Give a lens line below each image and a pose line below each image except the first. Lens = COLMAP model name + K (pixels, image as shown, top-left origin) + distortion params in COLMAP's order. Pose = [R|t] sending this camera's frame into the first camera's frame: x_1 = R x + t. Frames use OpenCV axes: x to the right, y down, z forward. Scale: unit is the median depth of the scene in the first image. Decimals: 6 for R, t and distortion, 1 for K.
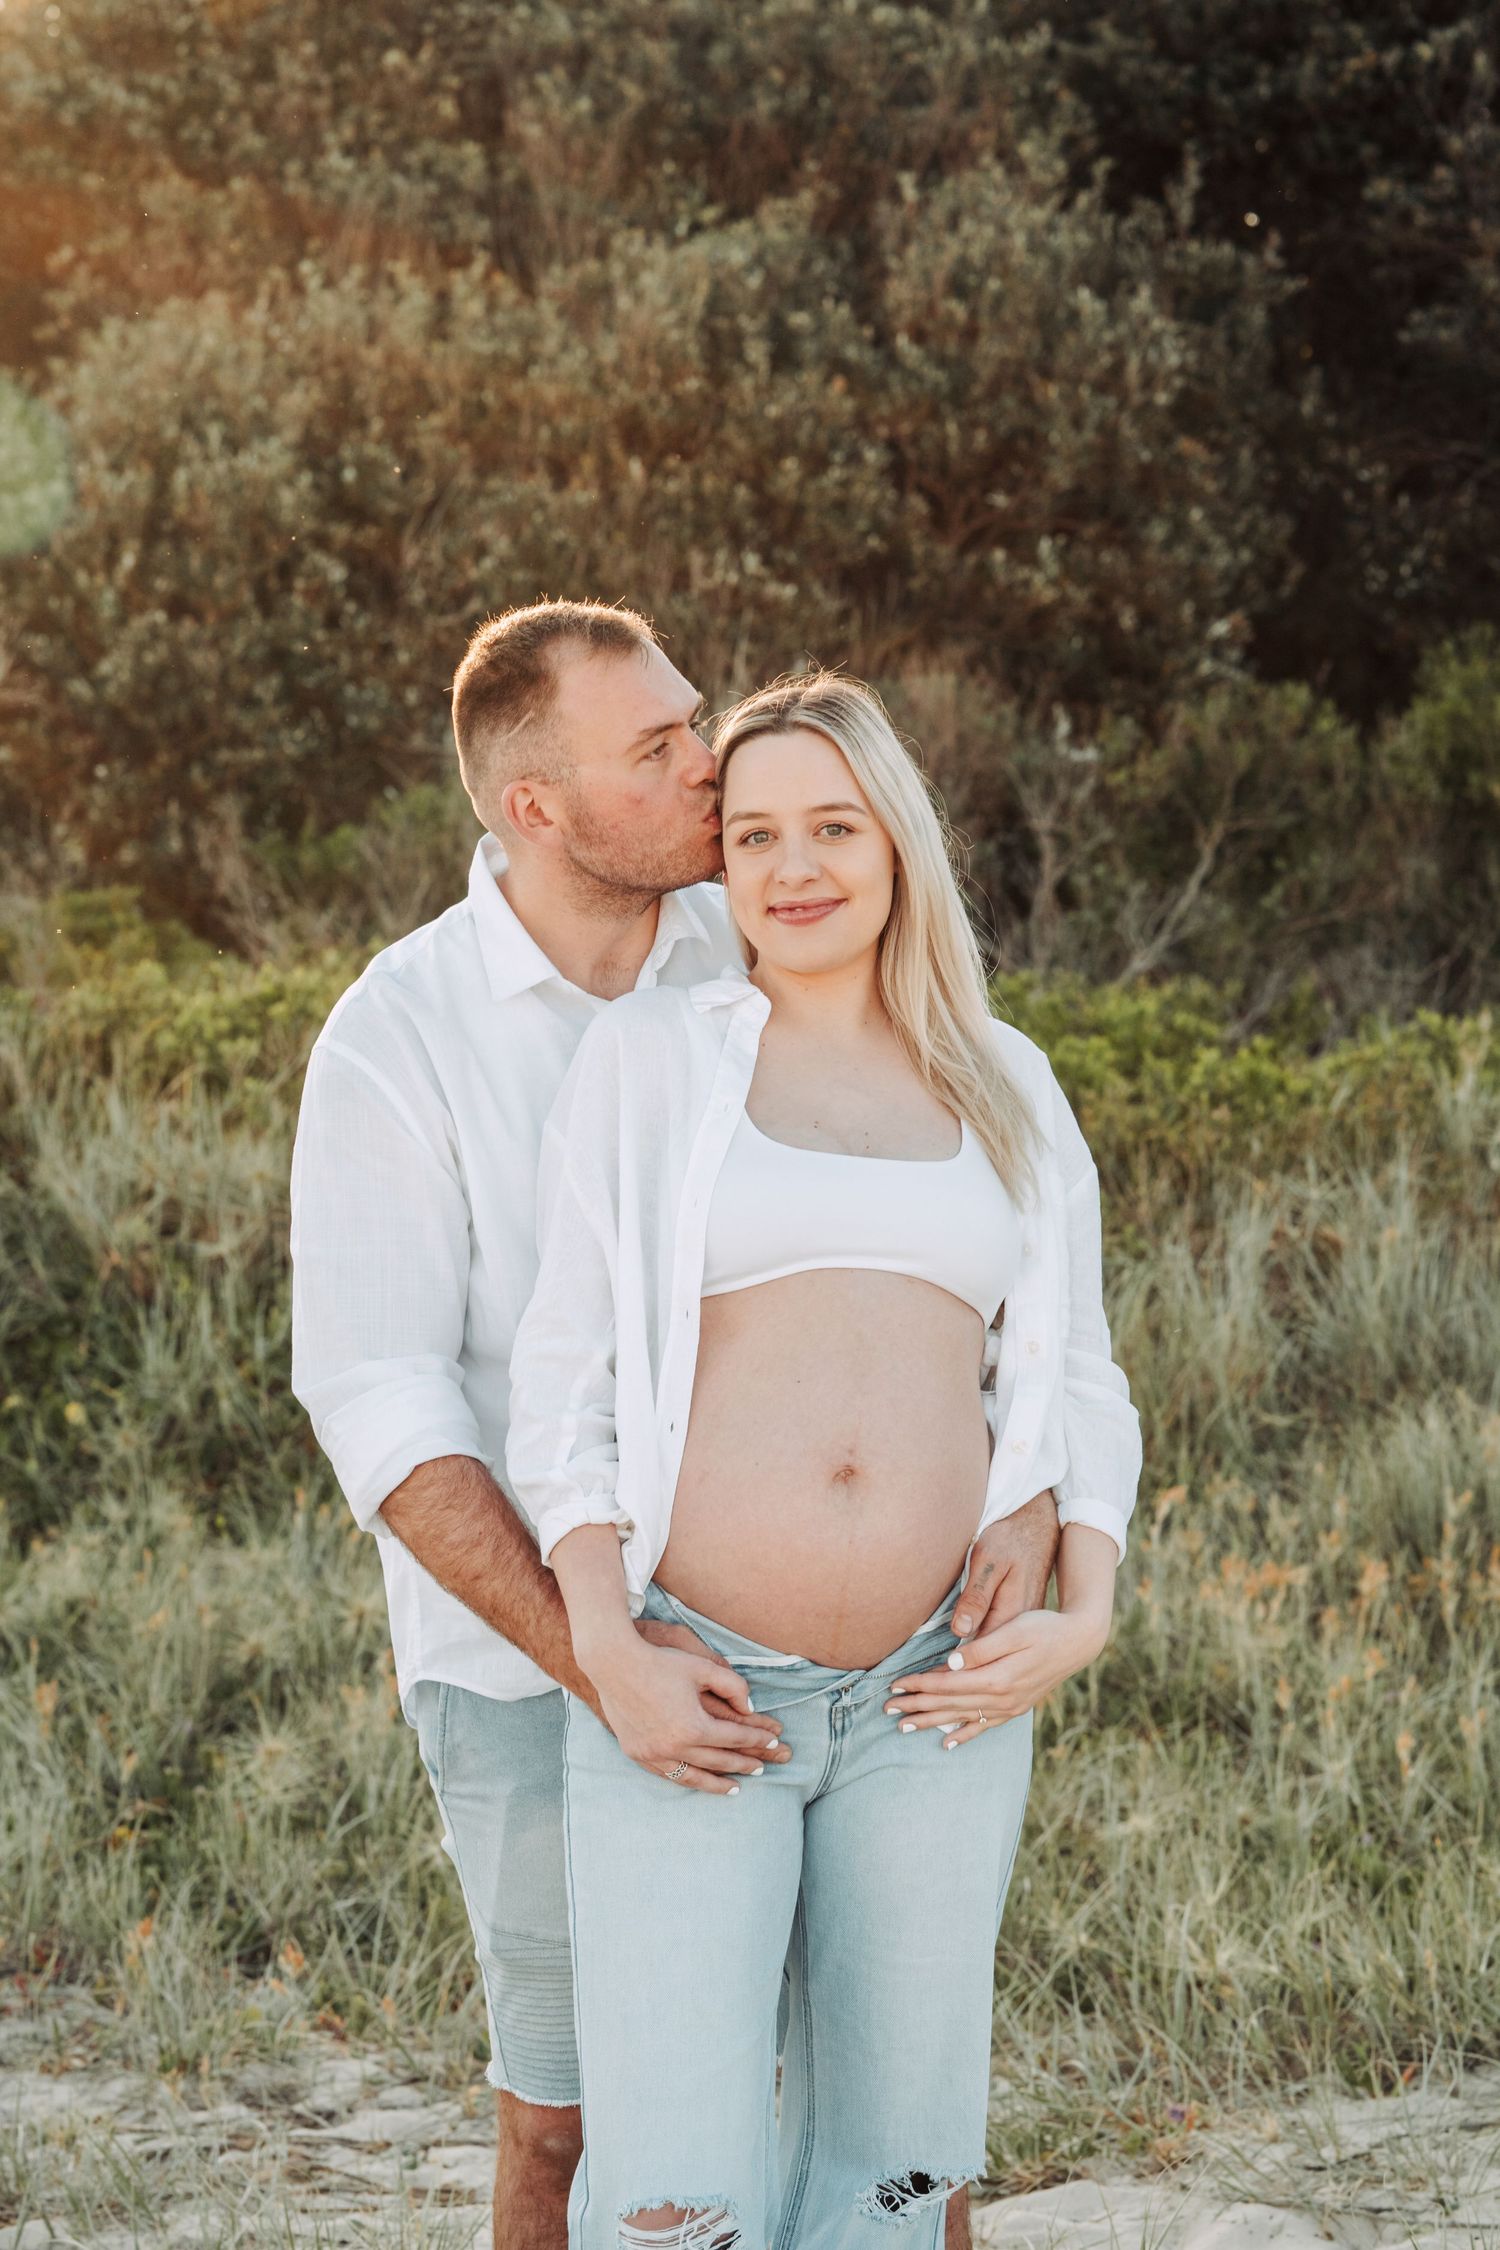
lens RADIAL K [[5348.4, 0, 758.2], [0, 5348.4, 1122.0], [0, 0, 1]] dist [0.038223, 1.227593]
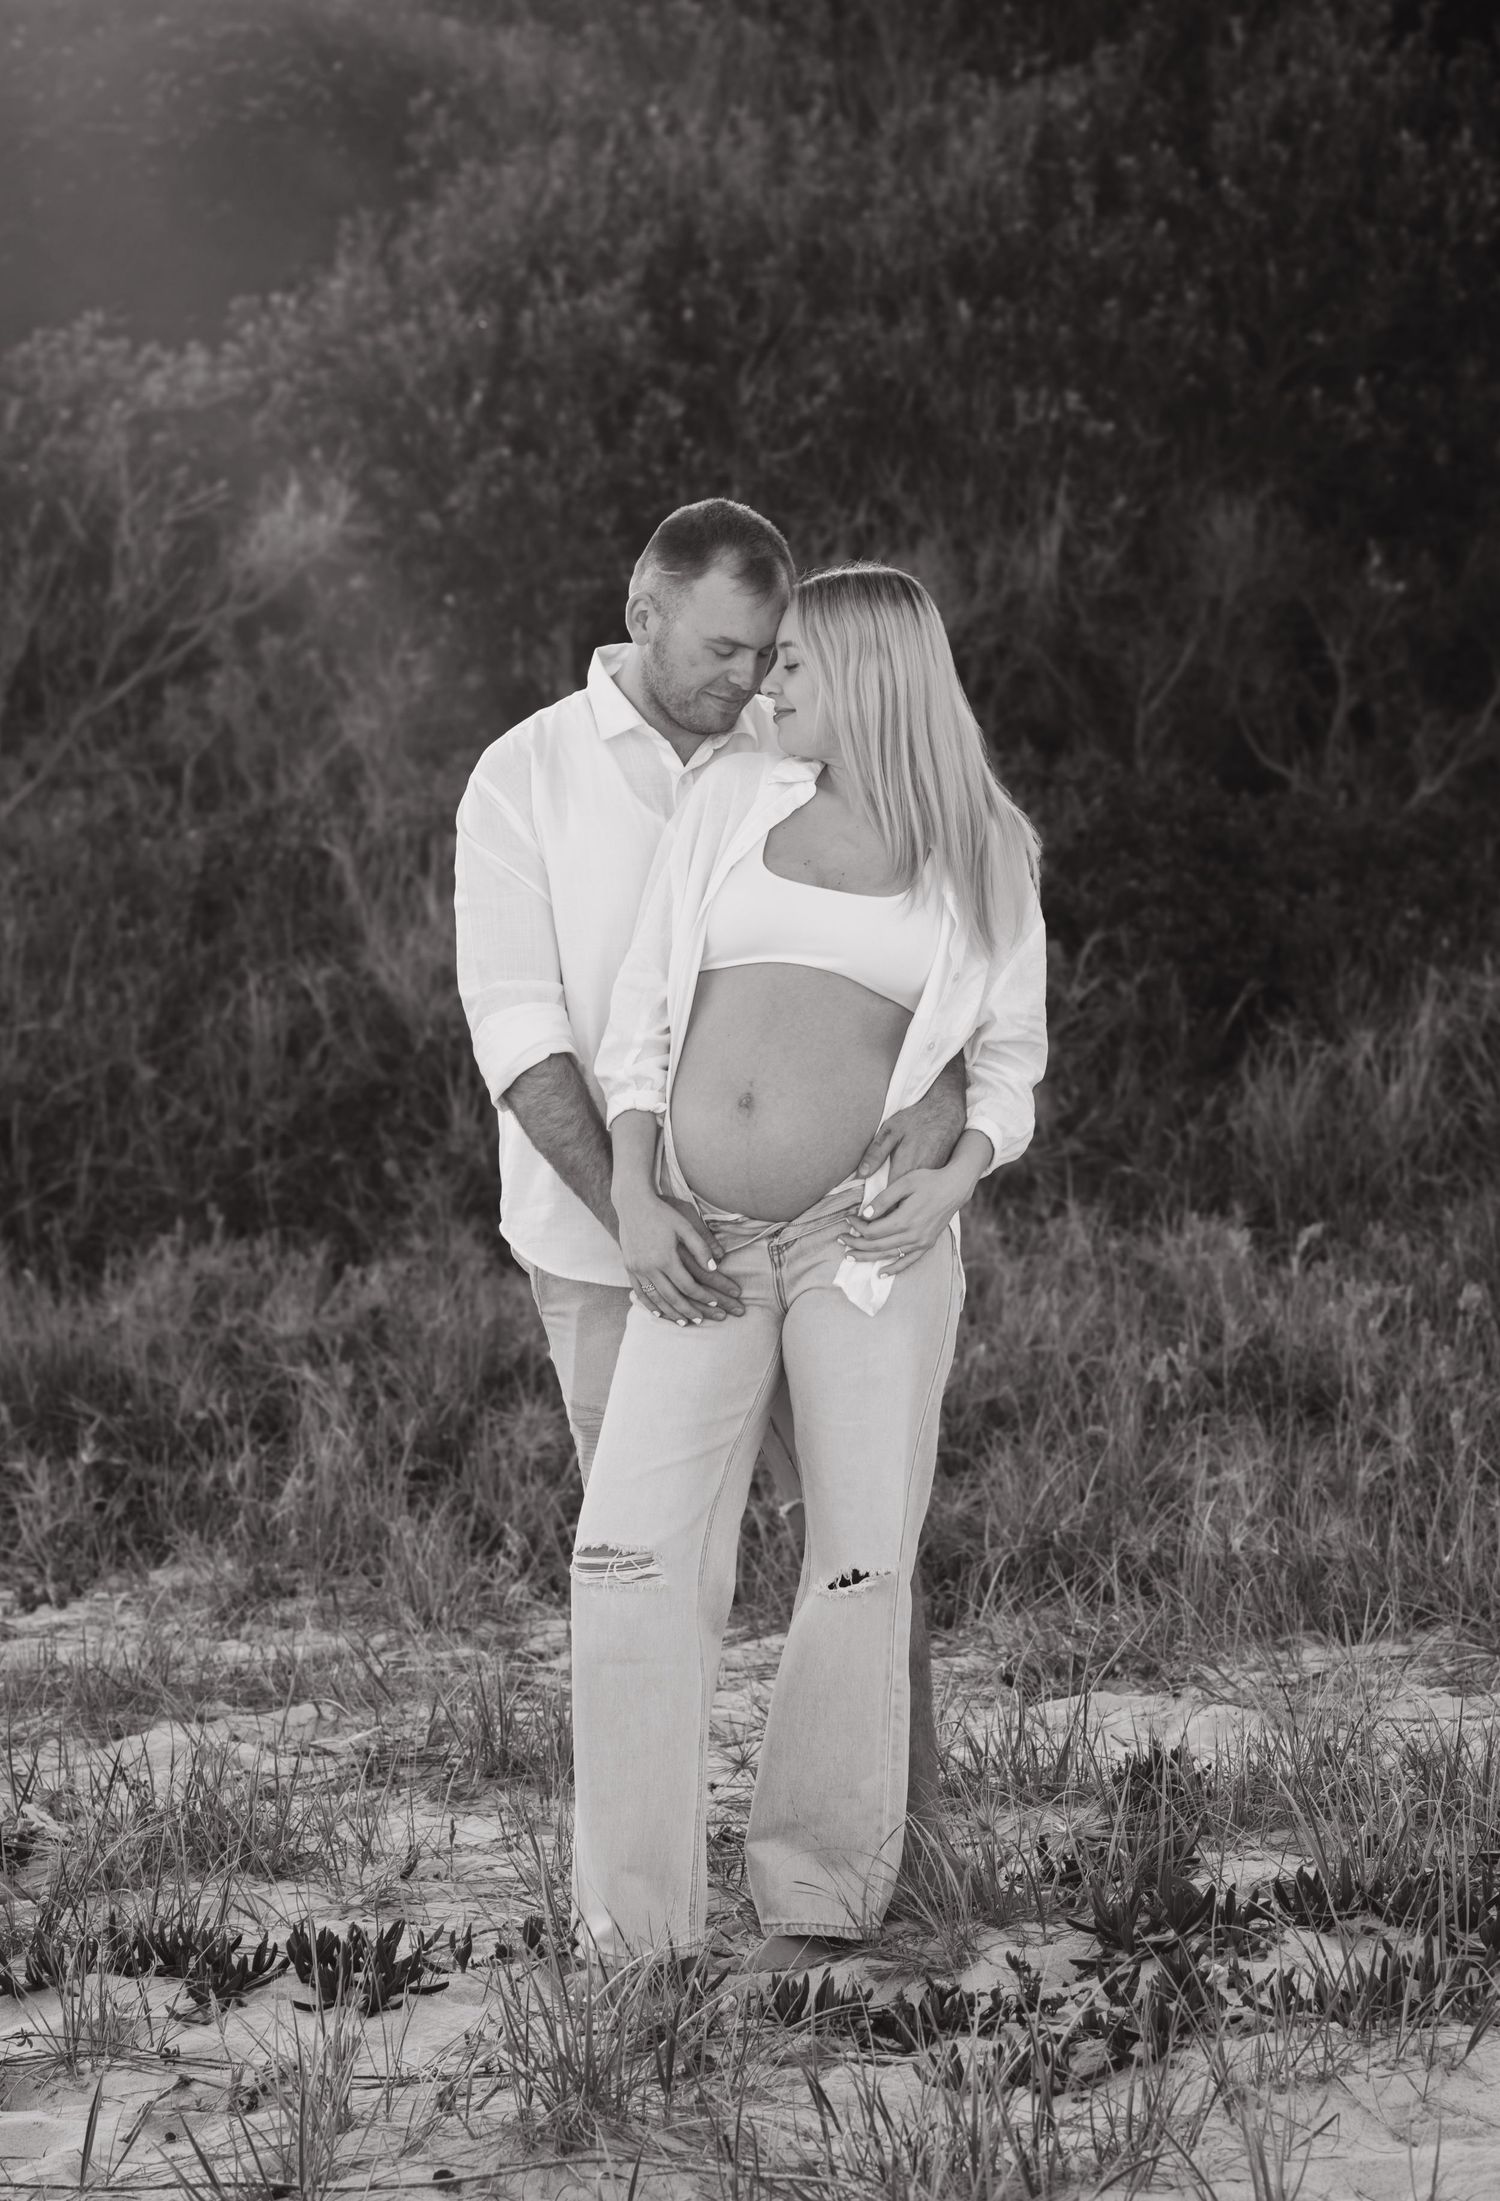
lens RADIAL K [[5412.2, 0, 750.5], [0, 5412.2, 1198.1], [0, 0, 1]] dist [0.022446, 1.209389]
pose [[0.997407, 0.013195, -0.070752, 0.012393], [-0.010029, 0.998940, 0.044918, 0.003523], [0.071270, -0.044092, 0.996482, -0.058007]]
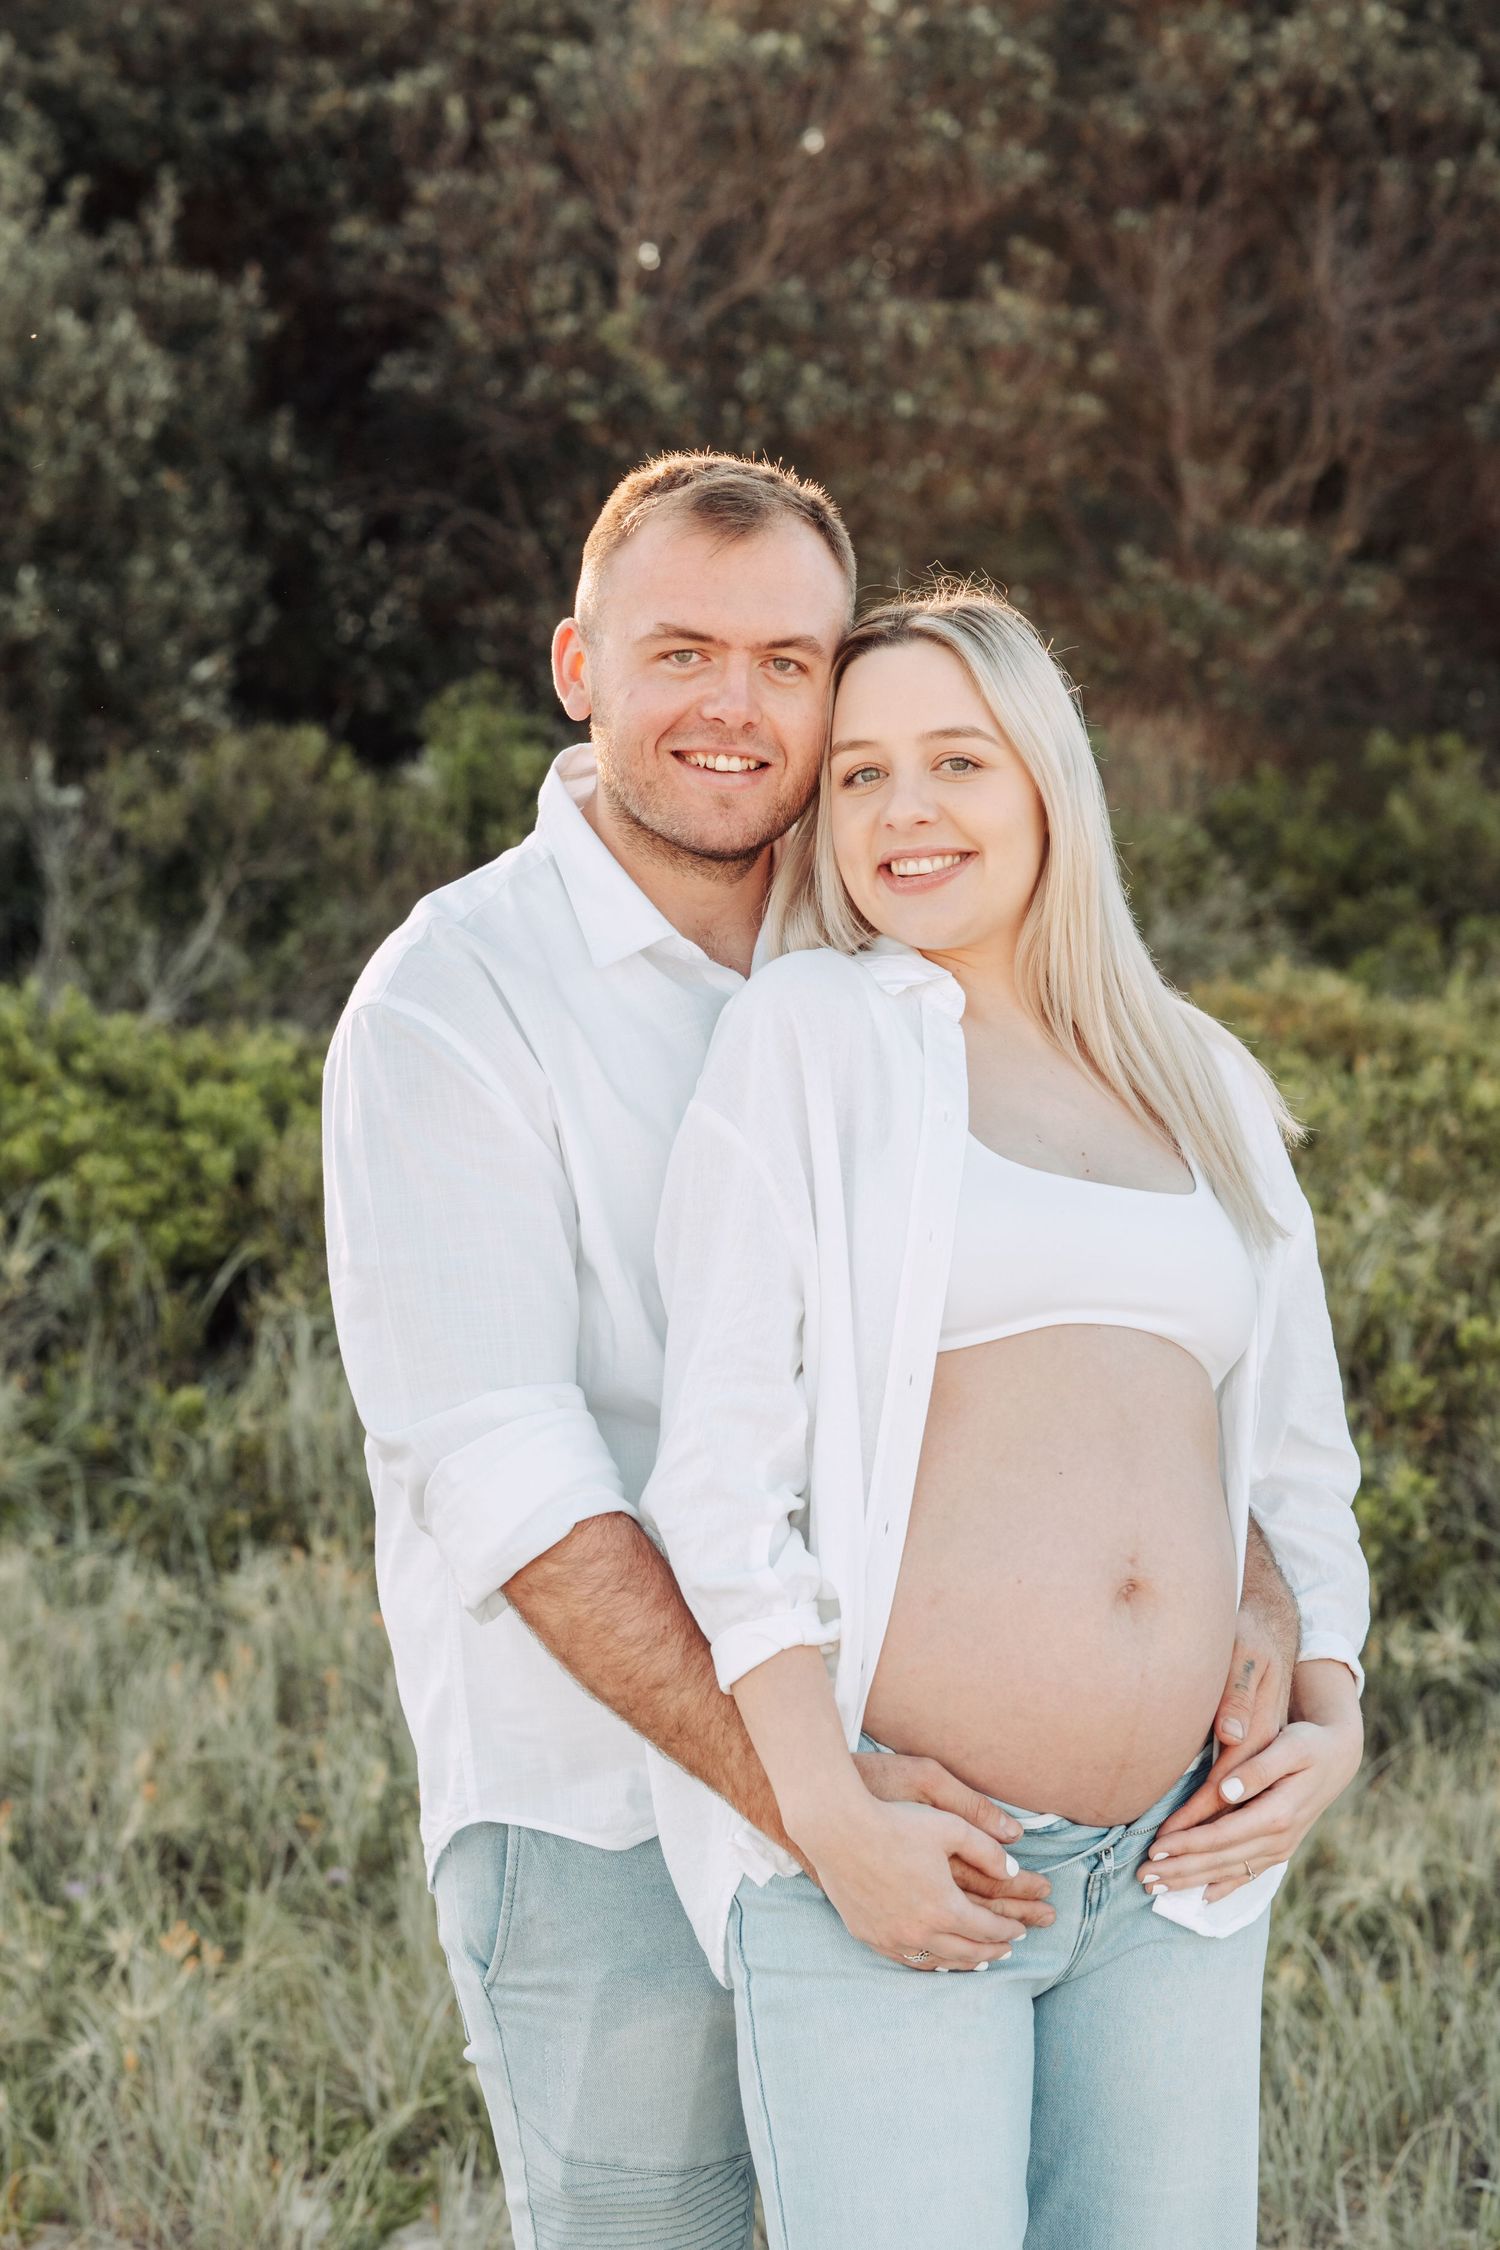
lens RADIAL K [[5385.2, 0, 921.3], [0, 5385.2, 1126.8], [0, 0, 1]] dist [-0.055375, 0.821712]
pose [[0.968629, 0.013896, 0.248123, -0.028494], [-0.010863, 0.999849, -0.013590, 0.001533], [-0.248274, 0.010468, 0.968633, 0.033785]]
